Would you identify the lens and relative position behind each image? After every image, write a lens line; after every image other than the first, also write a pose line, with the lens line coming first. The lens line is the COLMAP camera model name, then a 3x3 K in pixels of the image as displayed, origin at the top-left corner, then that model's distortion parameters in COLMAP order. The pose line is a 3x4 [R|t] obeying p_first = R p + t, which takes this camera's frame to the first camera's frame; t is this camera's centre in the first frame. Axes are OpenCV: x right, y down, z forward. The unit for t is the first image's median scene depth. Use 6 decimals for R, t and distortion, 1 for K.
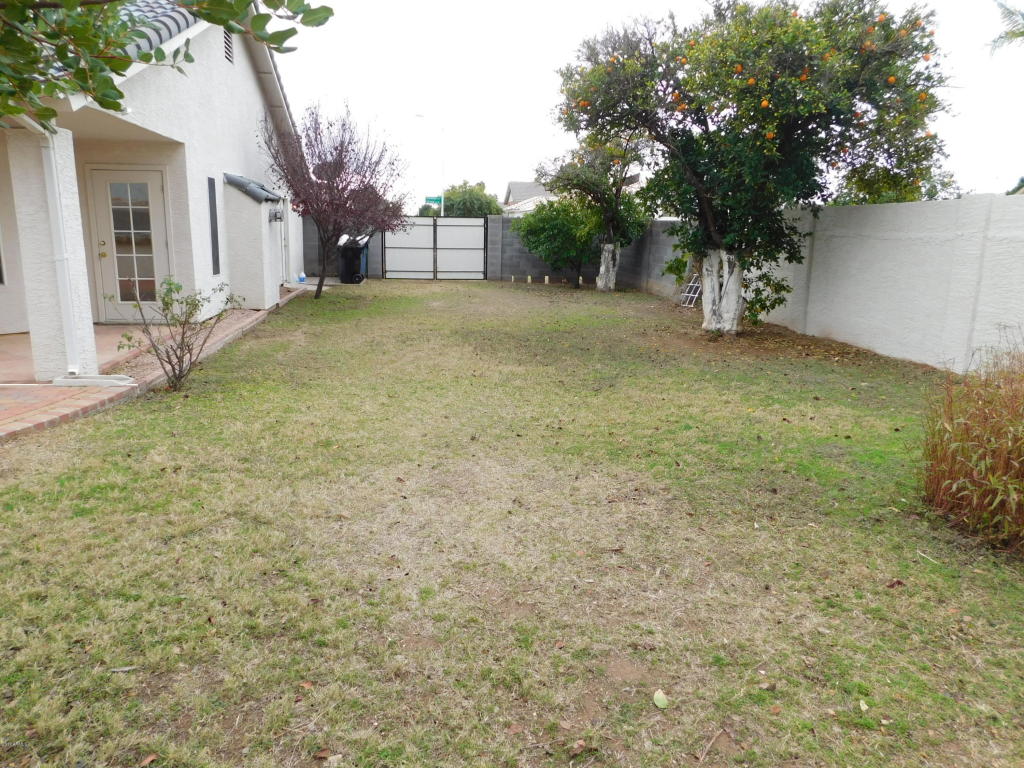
lens RADIAL K [[707.2, 0, 508.1], [0, 707.2, 382.3], [0, 0, 1]] dist [-0.052550, 0.024831]
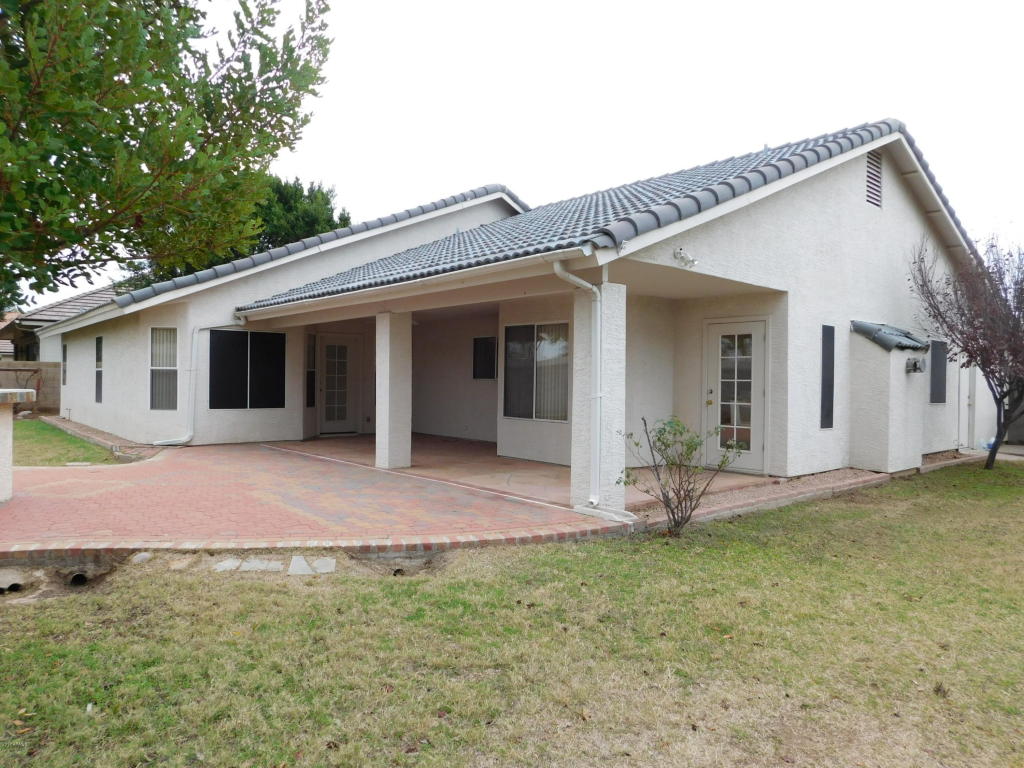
lens RADIAL K [[707.2, 0, 510.3], [0, 707.2, 382.8], [0, 0, 1]] dist [-0.052550, 0.024831]
pose [[0.540457, -0.011721, -0.841290, 0.245181], [-0.182959, 0.974339, -0.131110, -0.031069], [0.821238, 0.224780, 0.524444, 0.318881]]
